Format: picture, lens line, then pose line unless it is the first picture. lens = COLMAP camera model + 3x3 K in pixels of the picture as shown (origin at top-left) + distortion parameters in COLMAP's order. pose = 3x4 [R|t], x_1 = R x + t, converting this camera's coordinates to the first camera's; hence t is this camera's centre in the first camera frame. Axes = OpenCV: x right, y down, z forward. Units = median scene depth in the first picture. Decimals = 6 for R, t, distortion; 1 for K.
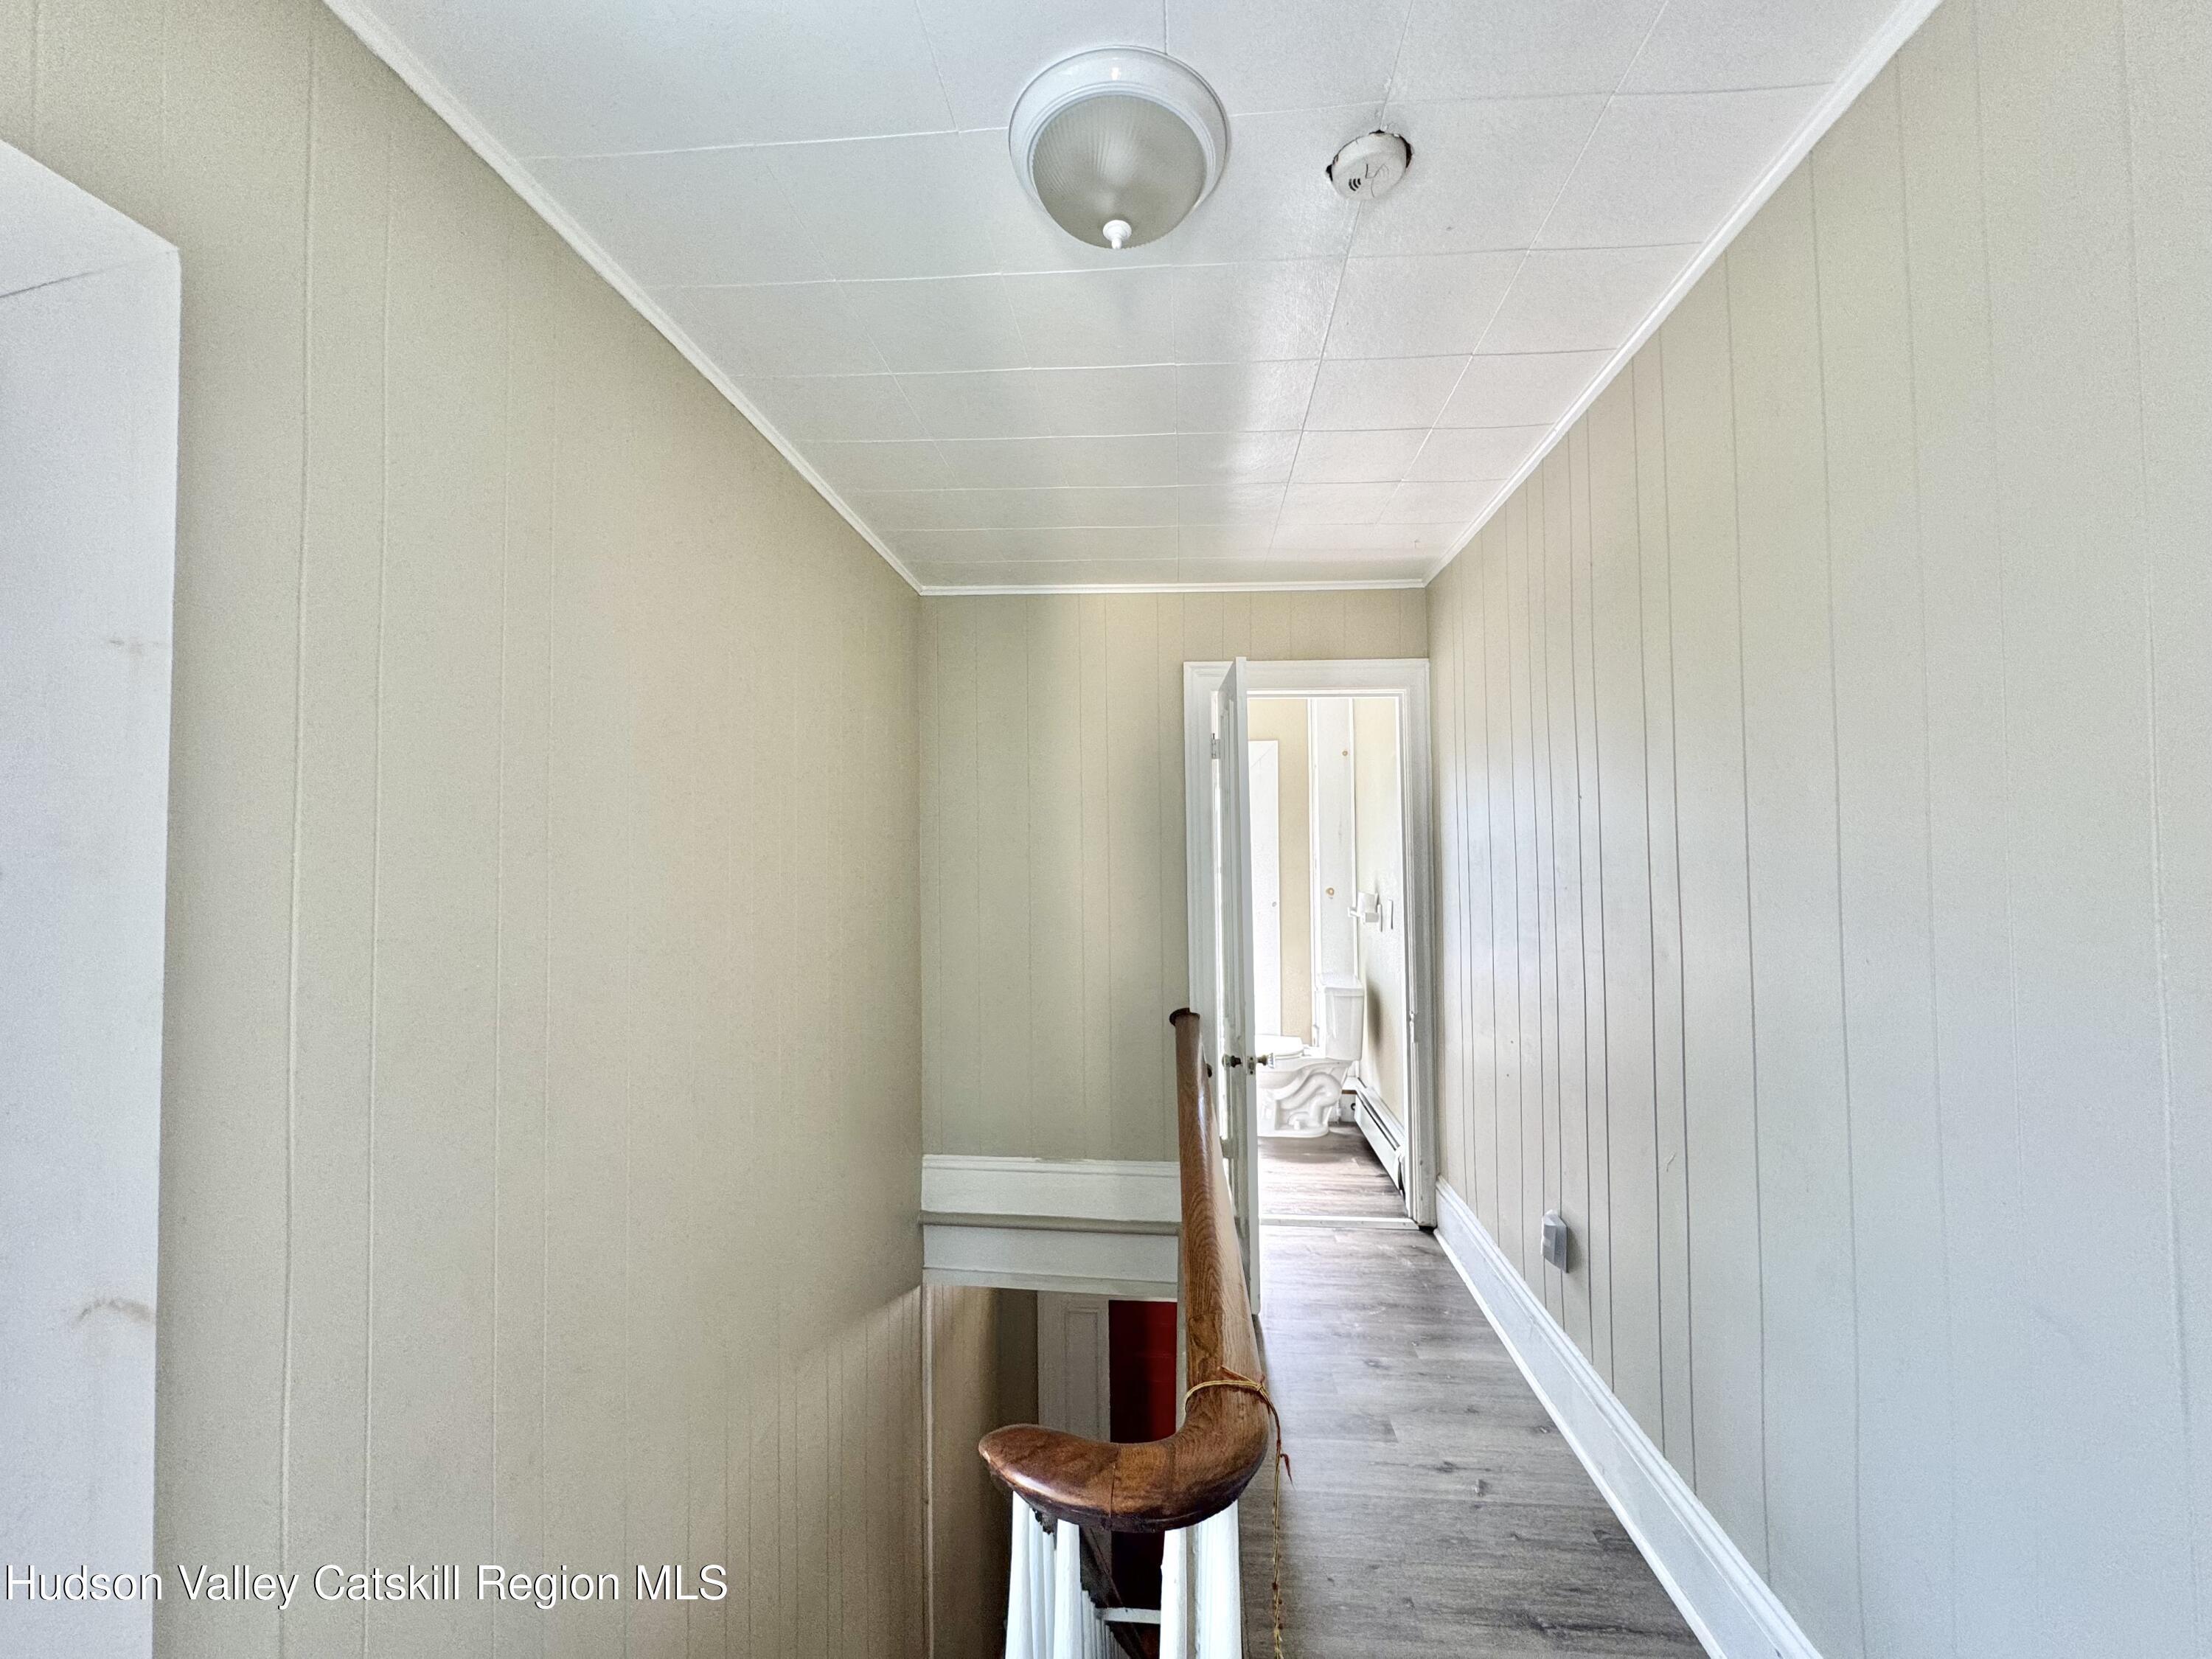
lens RADIAL K [[882.1, 0, 1114.8], [0, 882.1, 826.1], [0, 0, 1]] dist [-0.002889, 0.000913]
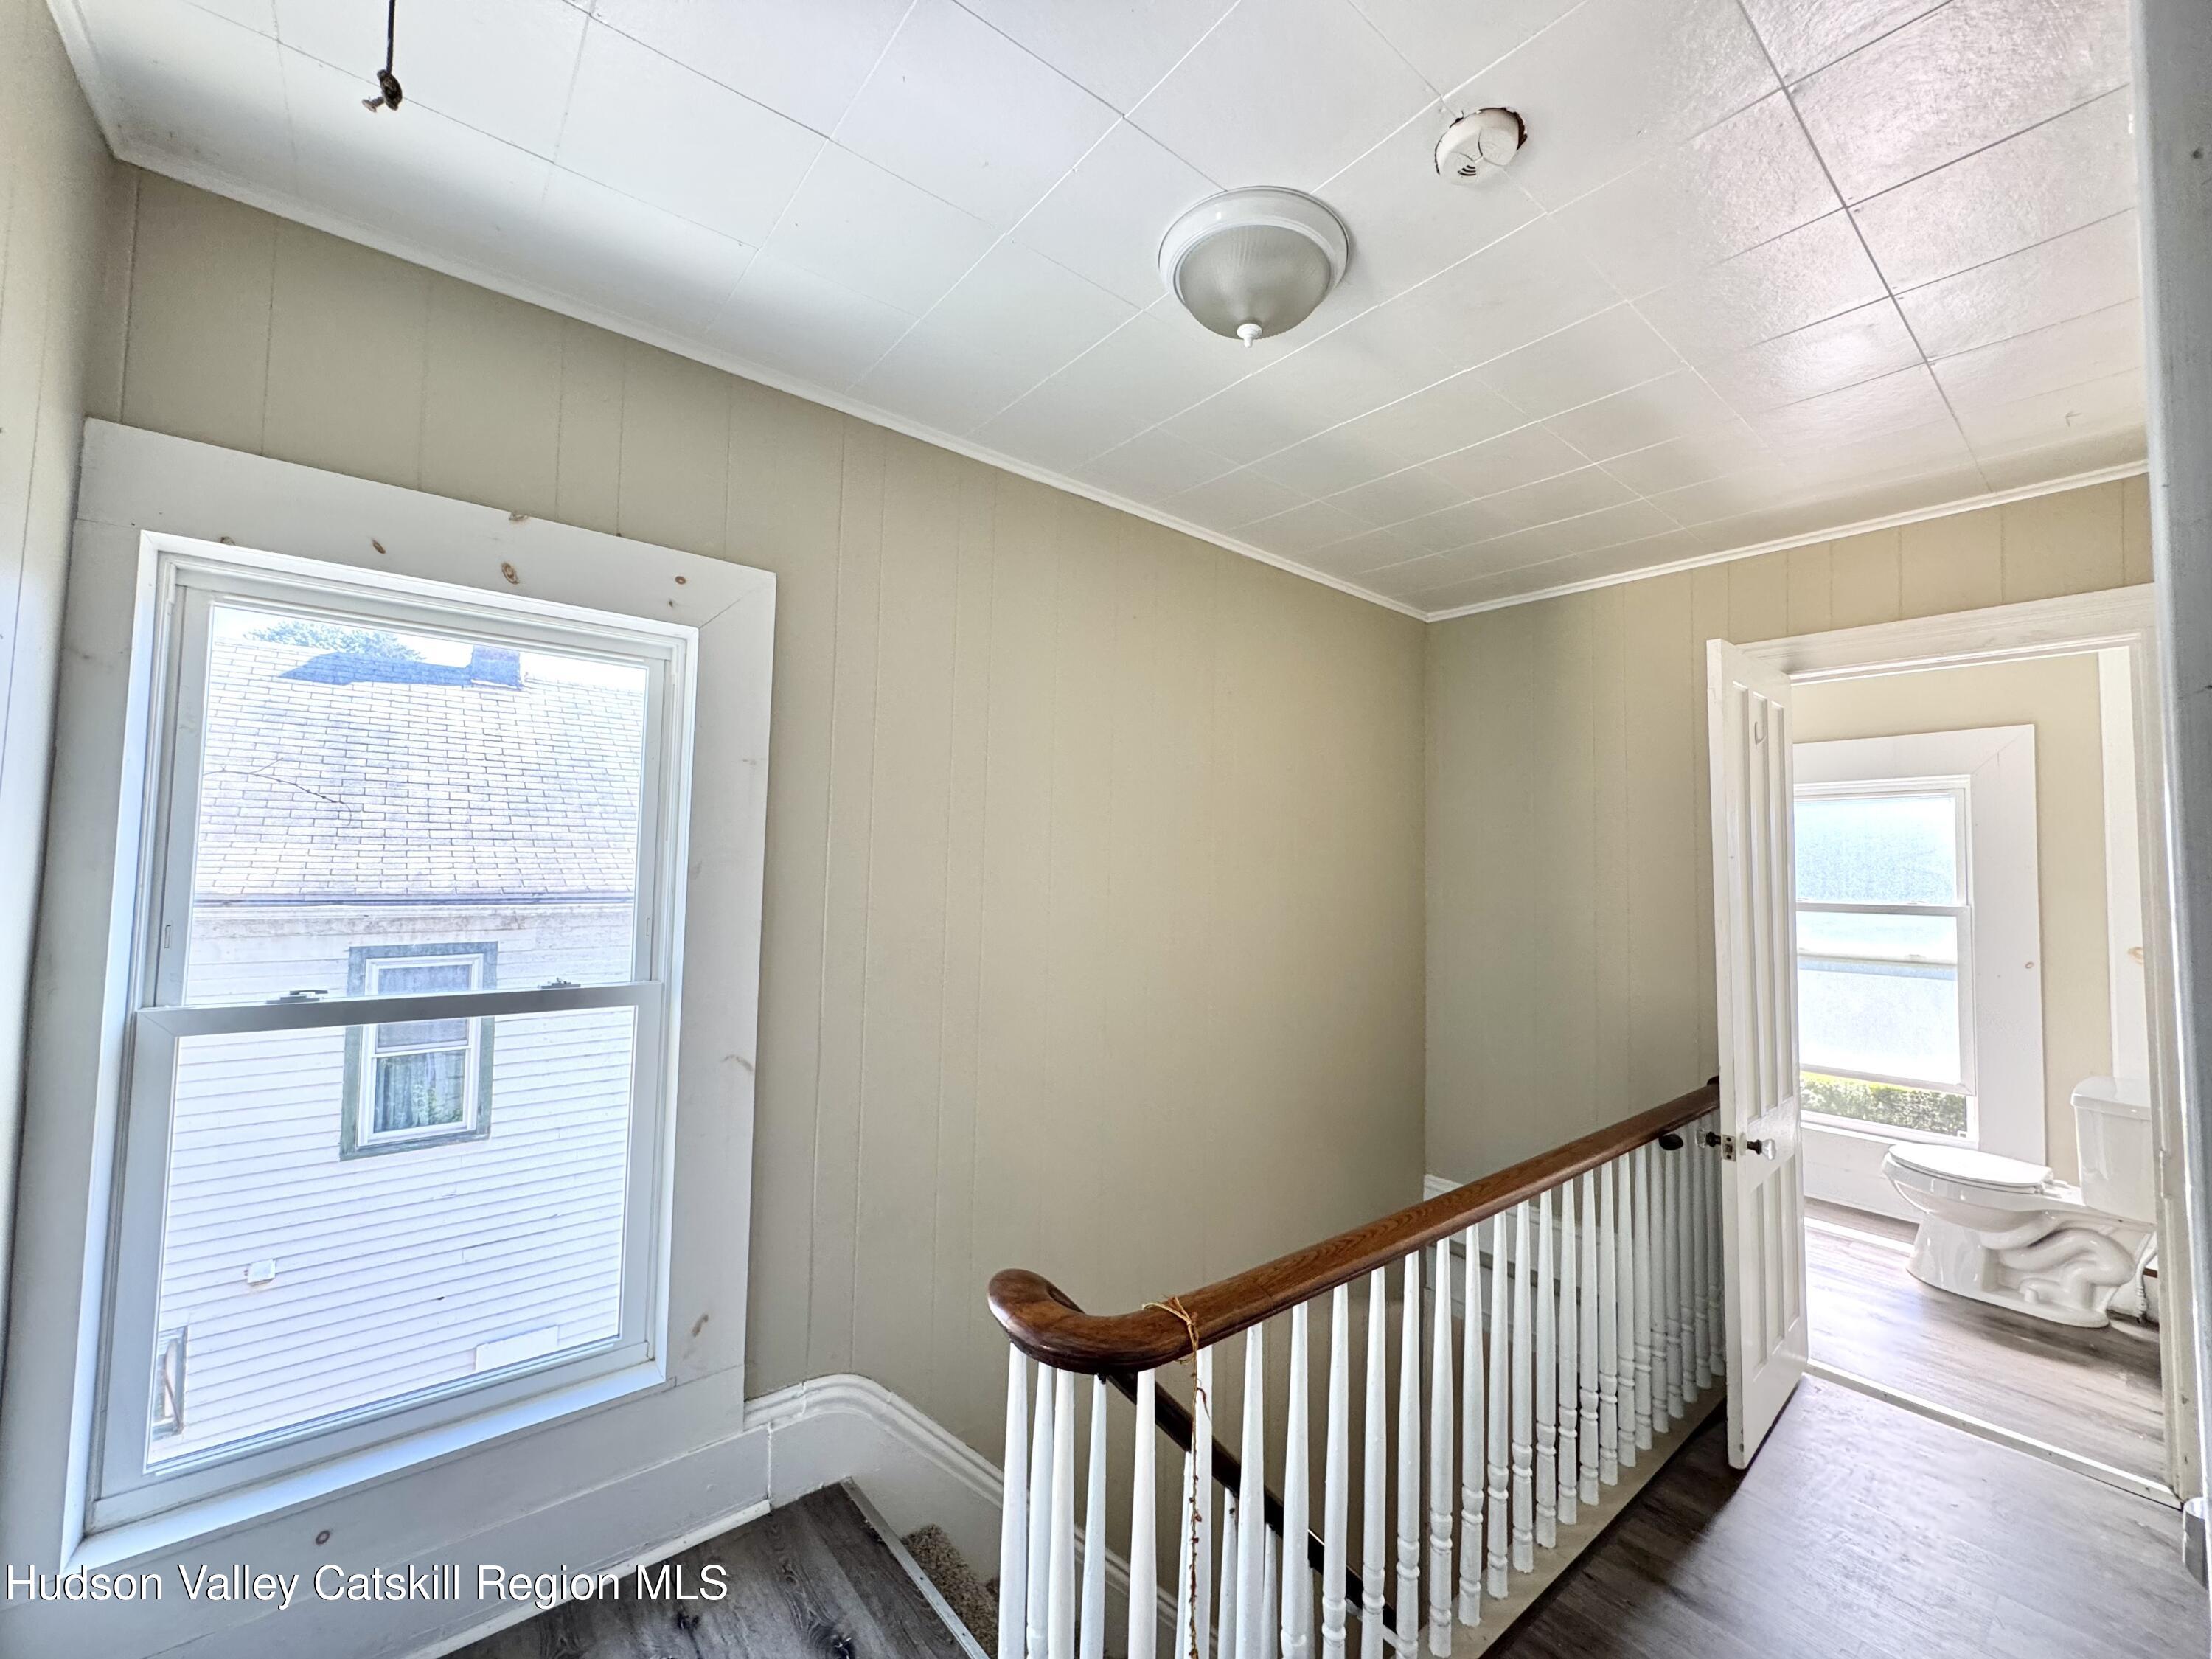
lens RADIAL K [[882.1, 0, 1108.9], [0, 882.1, 825.5], [0, 0, 1]] dist [-0.002889, 0.000913]
pose [[0.692270, -0.016598, -0.721447, 0.258921], [-0.004058, 0.999630, -0.026891, 0.002728], [0.721627, 0.021543, 0.691947, 0.028126]]
